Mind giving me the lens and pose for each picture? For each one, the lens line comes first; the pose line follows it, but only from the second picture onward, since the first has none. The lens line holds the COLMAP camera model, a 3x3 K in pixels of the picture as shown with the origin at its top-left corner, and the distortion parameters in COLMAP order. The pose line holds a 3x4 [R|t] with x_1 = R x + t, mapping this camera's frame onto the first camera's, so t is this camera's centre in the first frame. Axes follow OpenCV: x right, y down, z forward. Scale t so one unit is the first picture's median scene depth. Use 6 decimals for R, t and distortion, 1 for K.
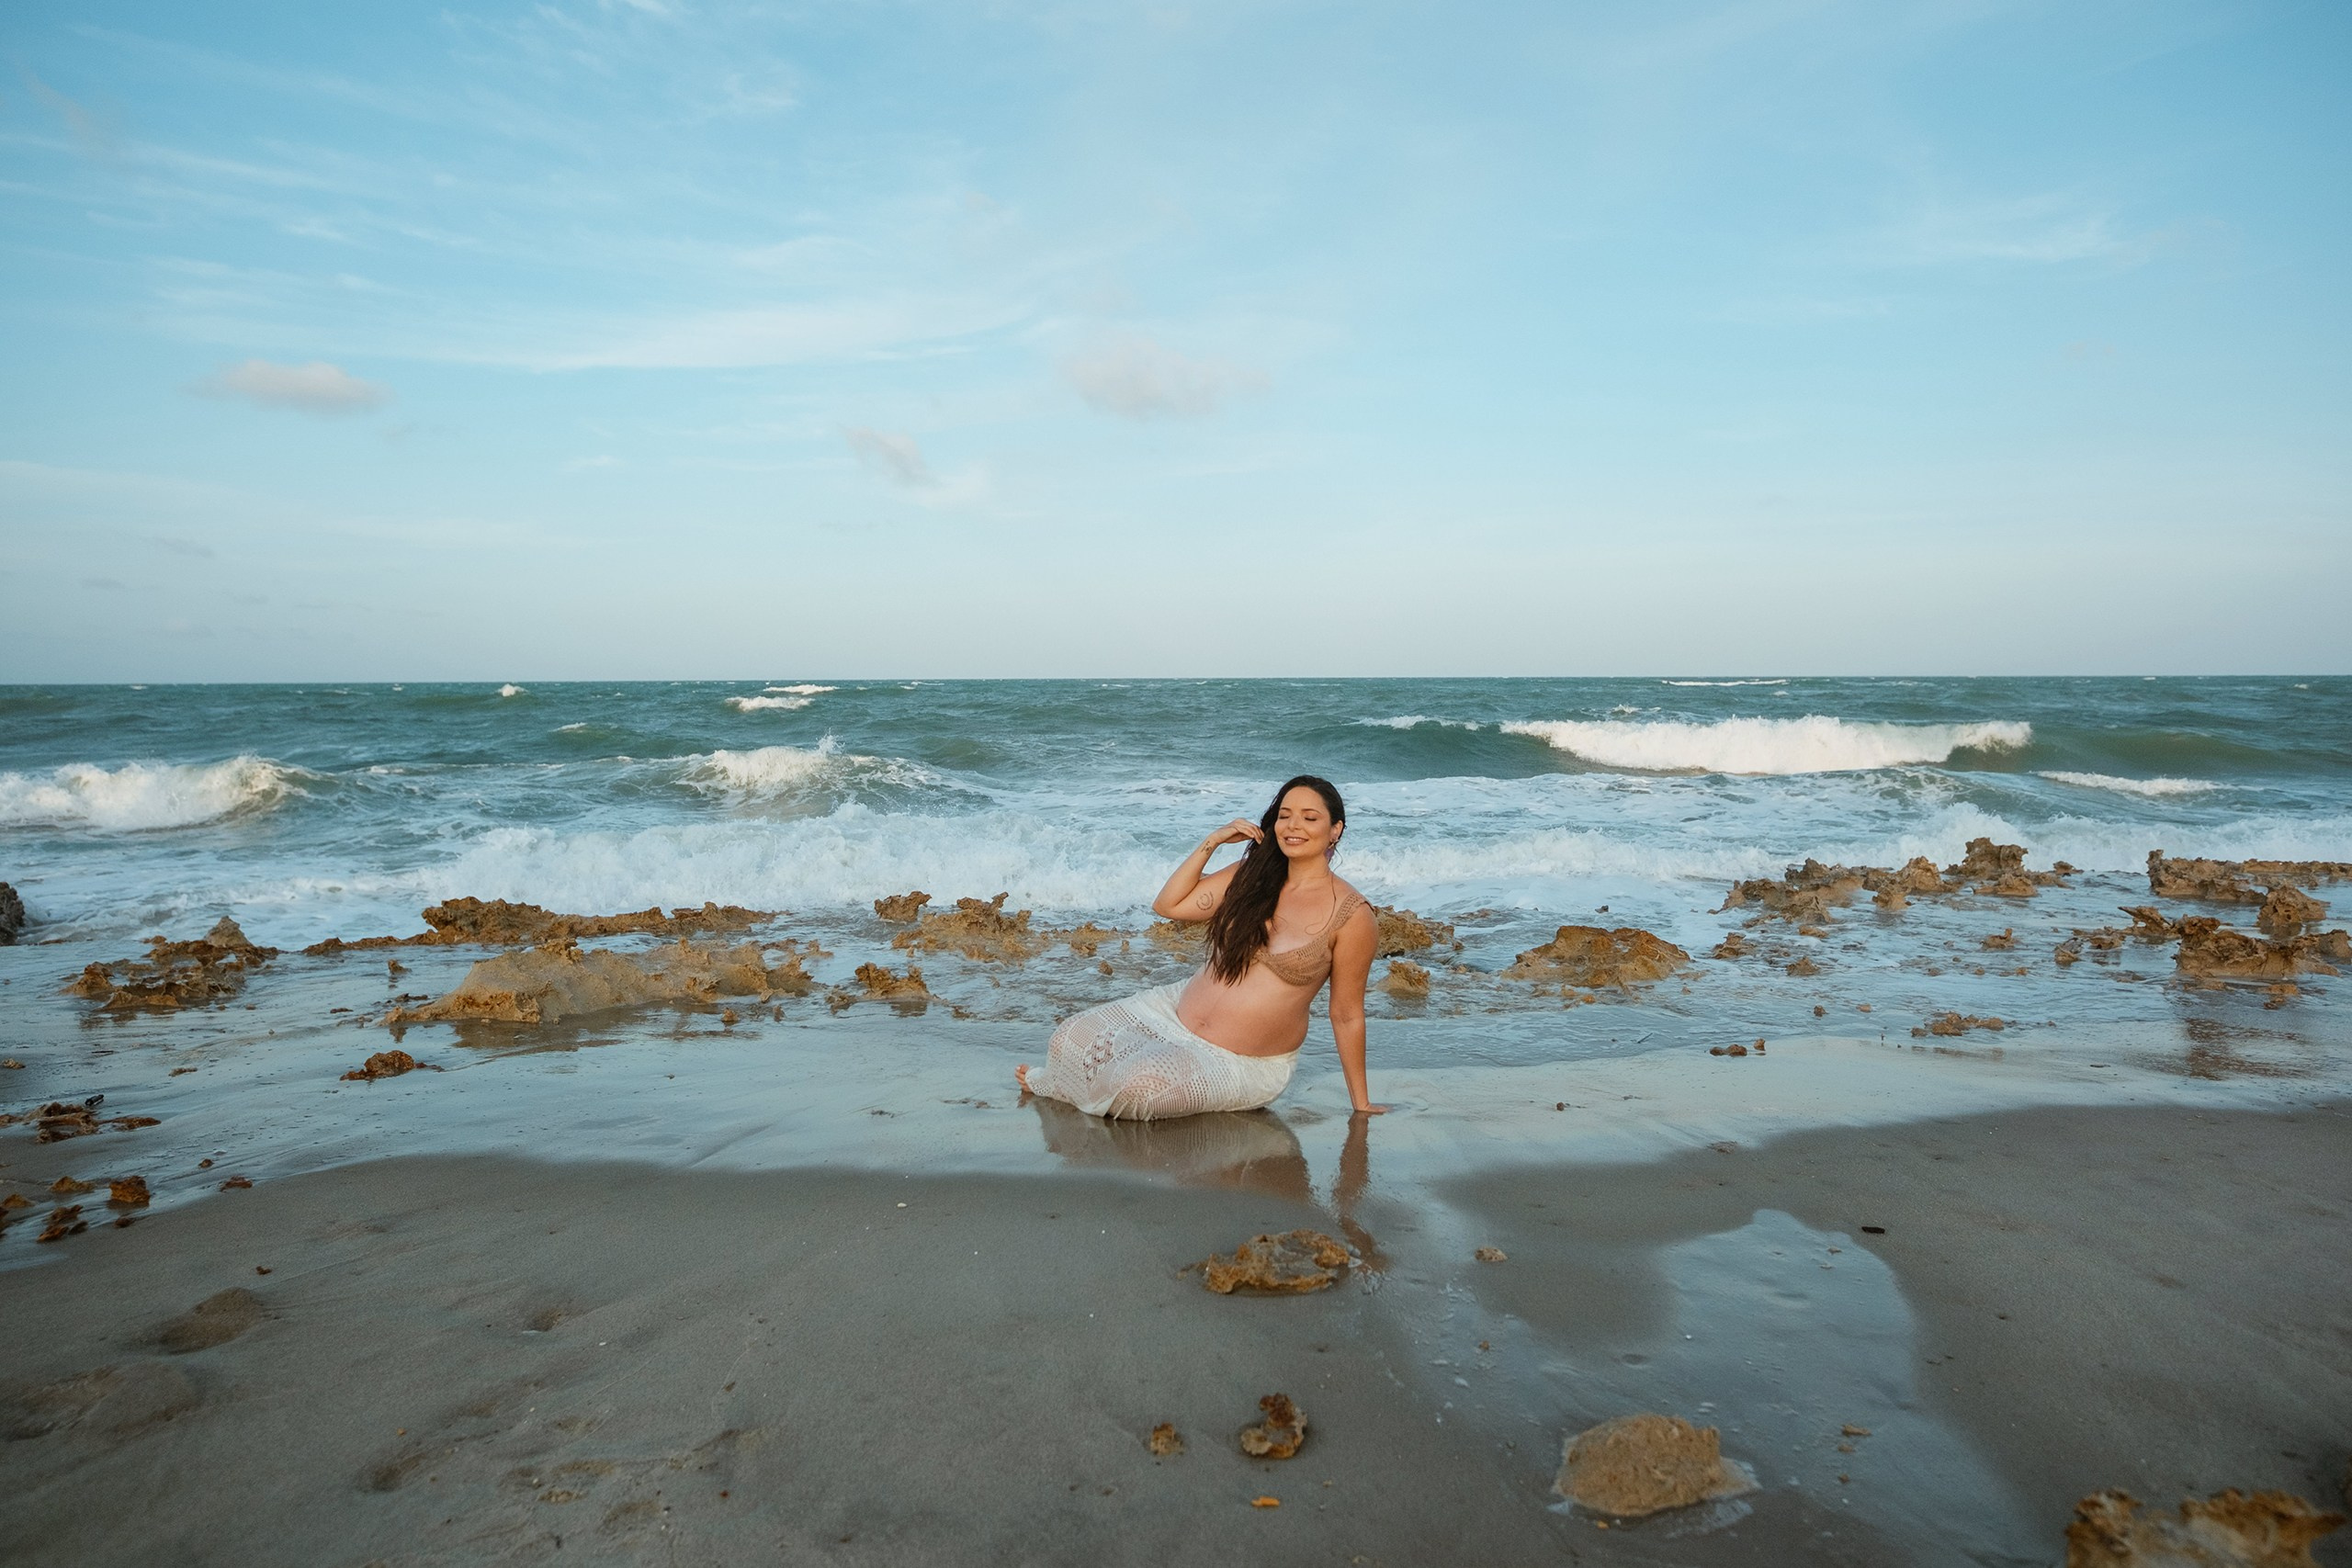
lens RADIAL K [[1331.7, 0, 1143.0], [0, 1331.7, 755.0], [0, 0, 1]] dist [-0.005856, 0.003031]
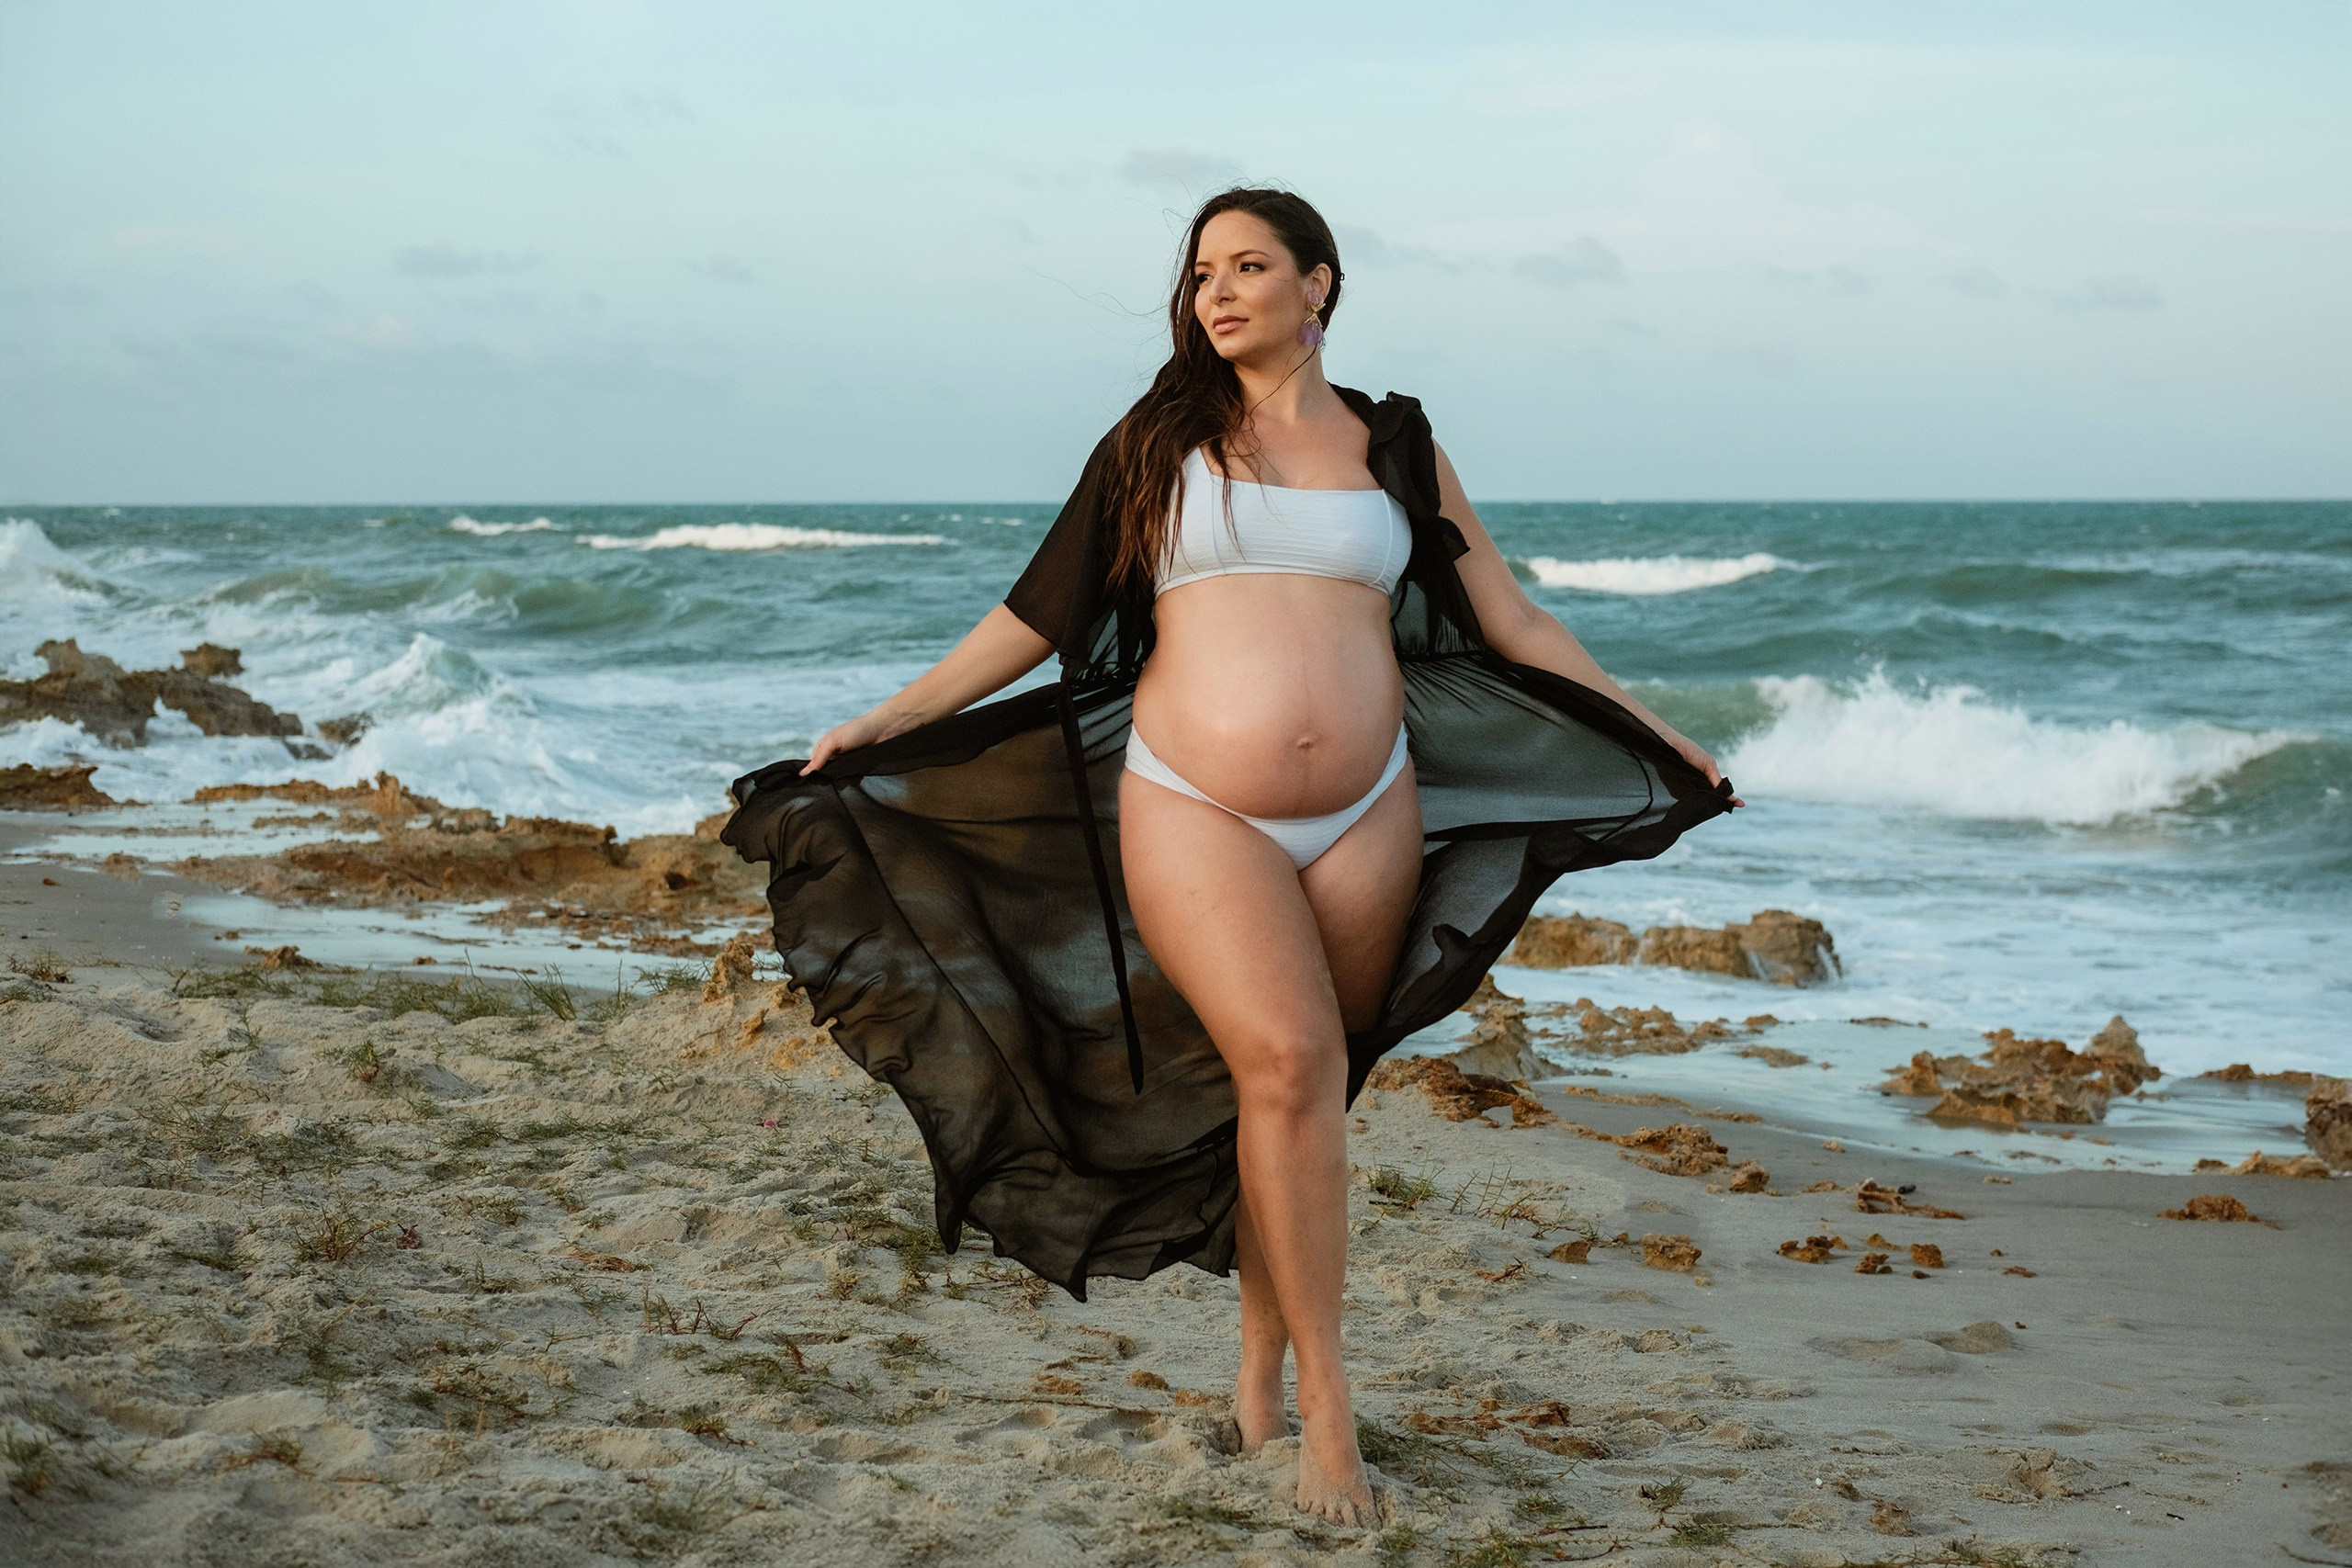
lens RADIAL K [[3708.8, 0, 1176.0], [0, 3708.8, 784.0], [0, 0, 1]] dist [-0.000476, 0.107380]
pose [[0.637539, 0.057231, -0.768290, 0.406400], [-0.036123, 0.998361, 0.044394, -0.051258], [0.769571, -0.000550, 0.638561, -0.494361]]
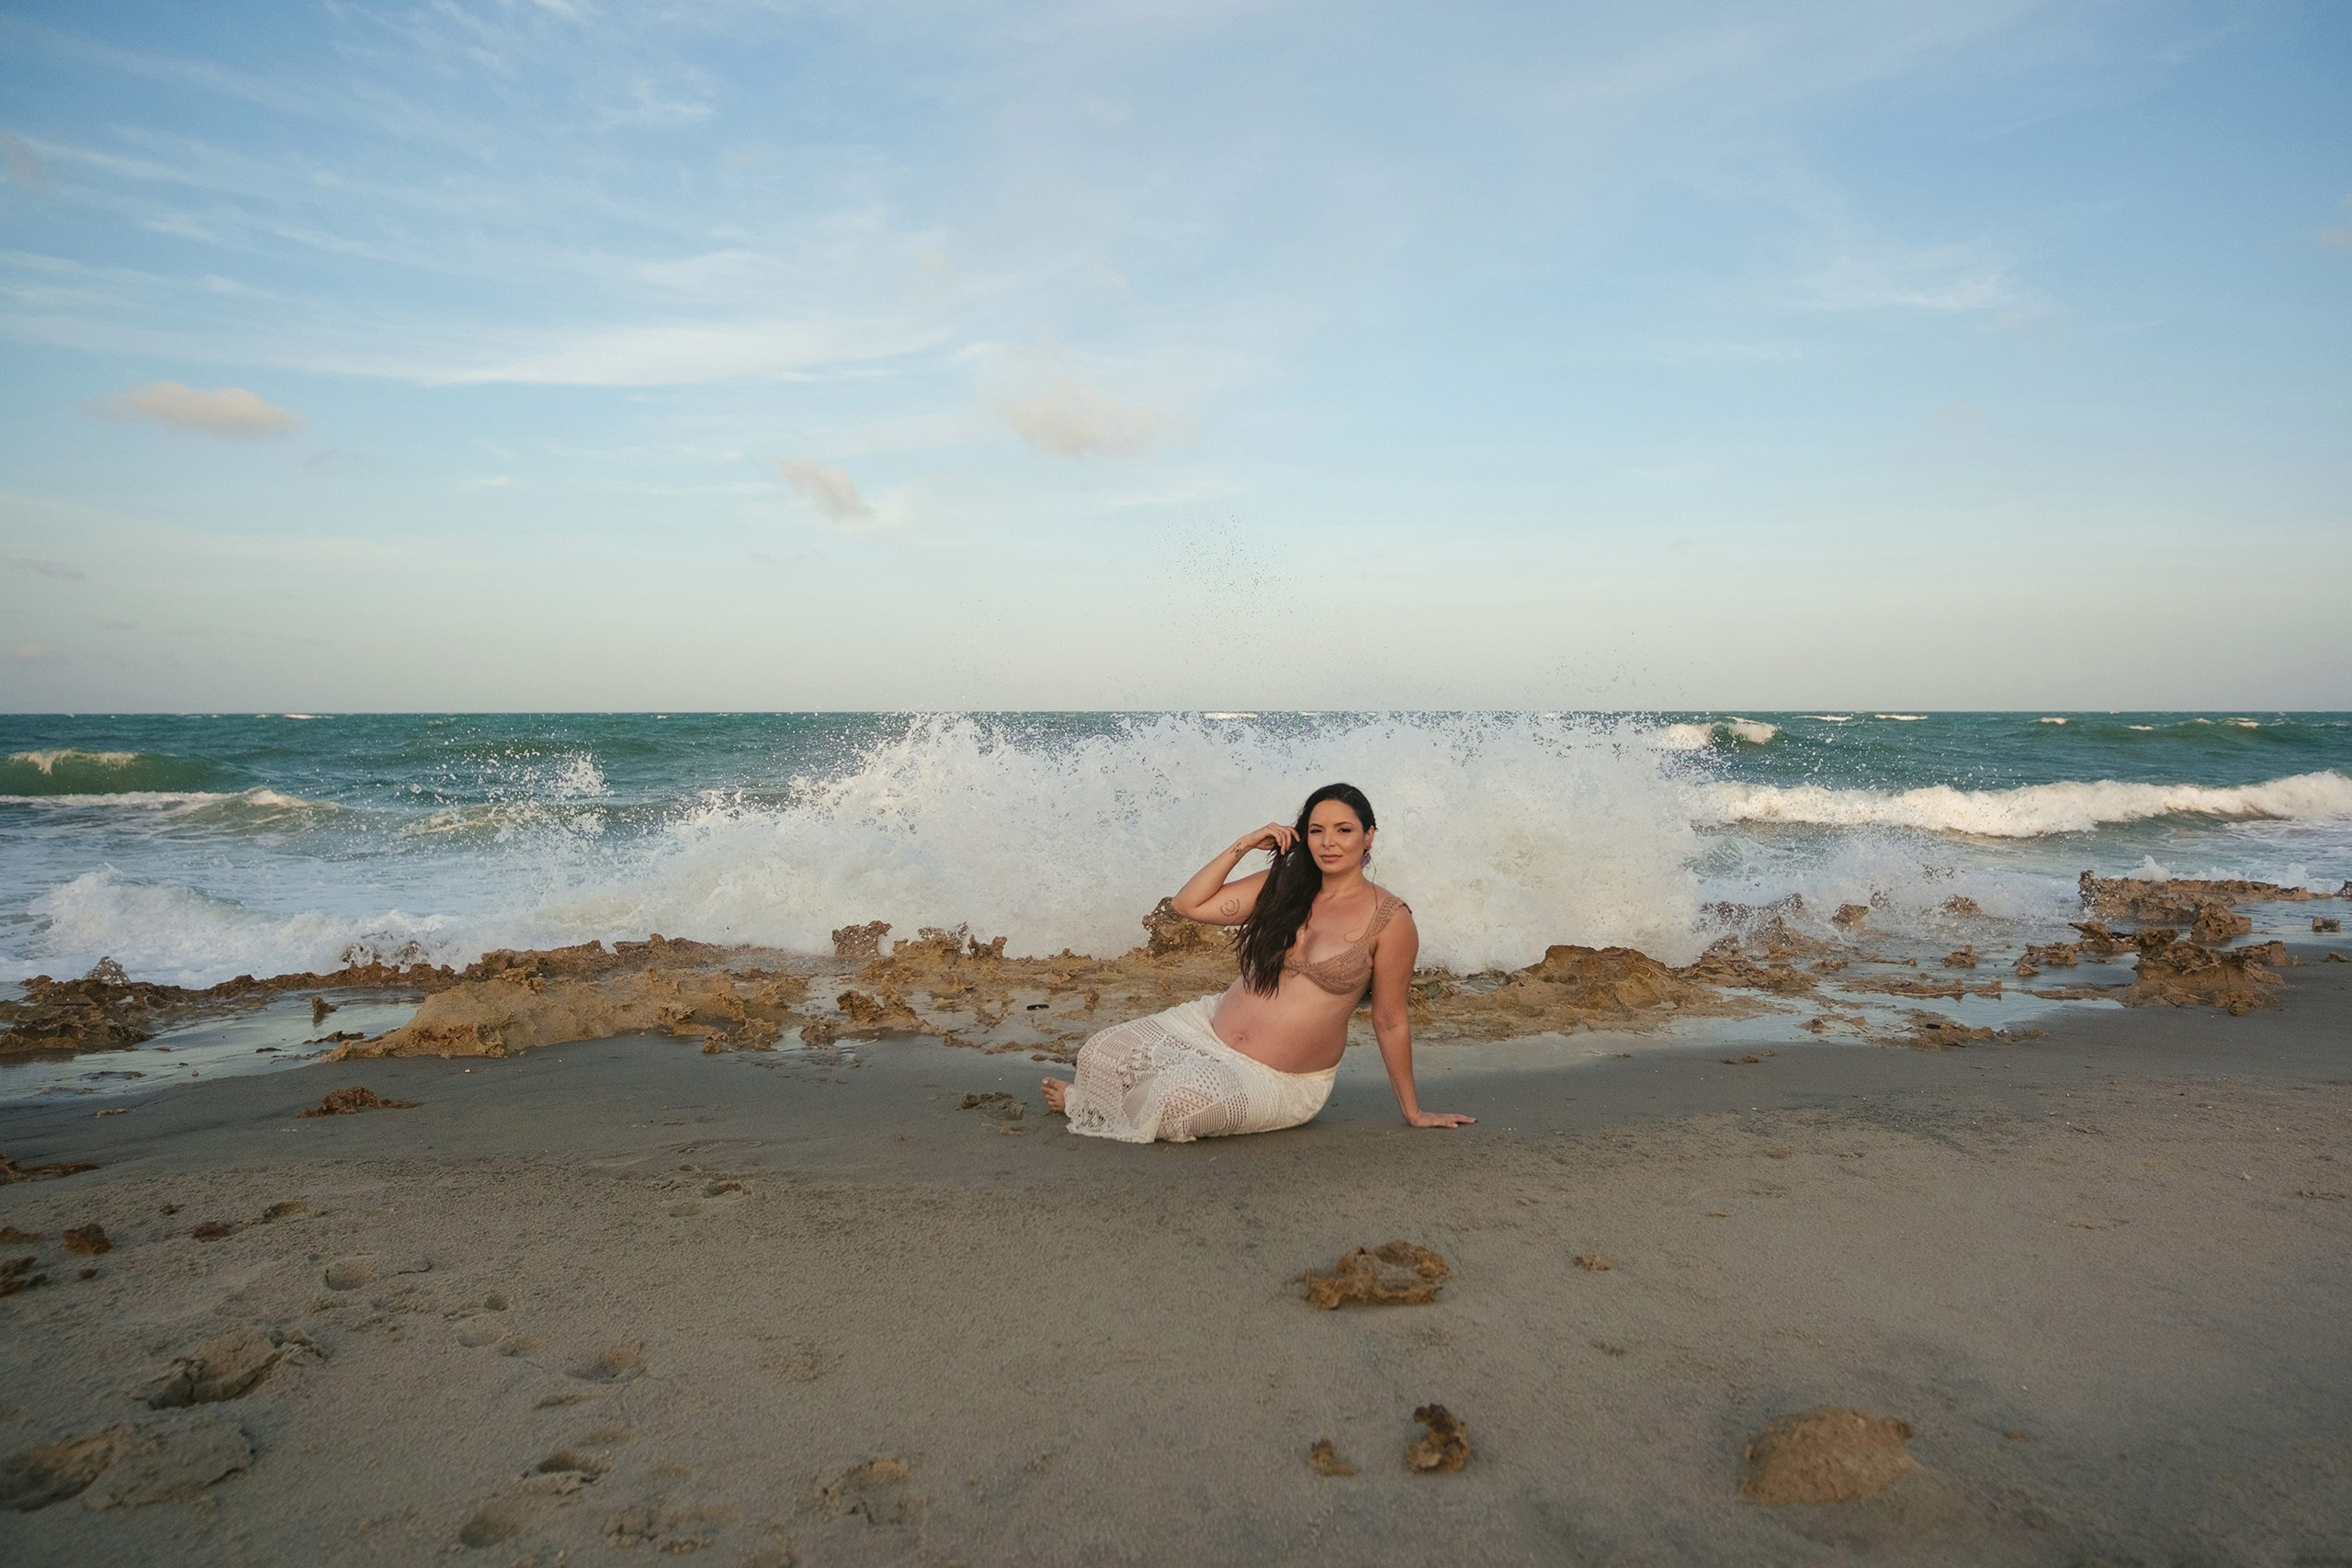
lens RADIAL K [[1352.9, 0, 1176.0], [0, 1352.9, 784.0], [0, 0, 1]] dist [-0.016736, 0.016295]
pose [[0.996543, -0.001083, 0.083069, -0.045749], [0.001547, 0.999984, -0.005515, 0.011987], [-0.083062, 0.005624, 0.996529, 0.014954]]
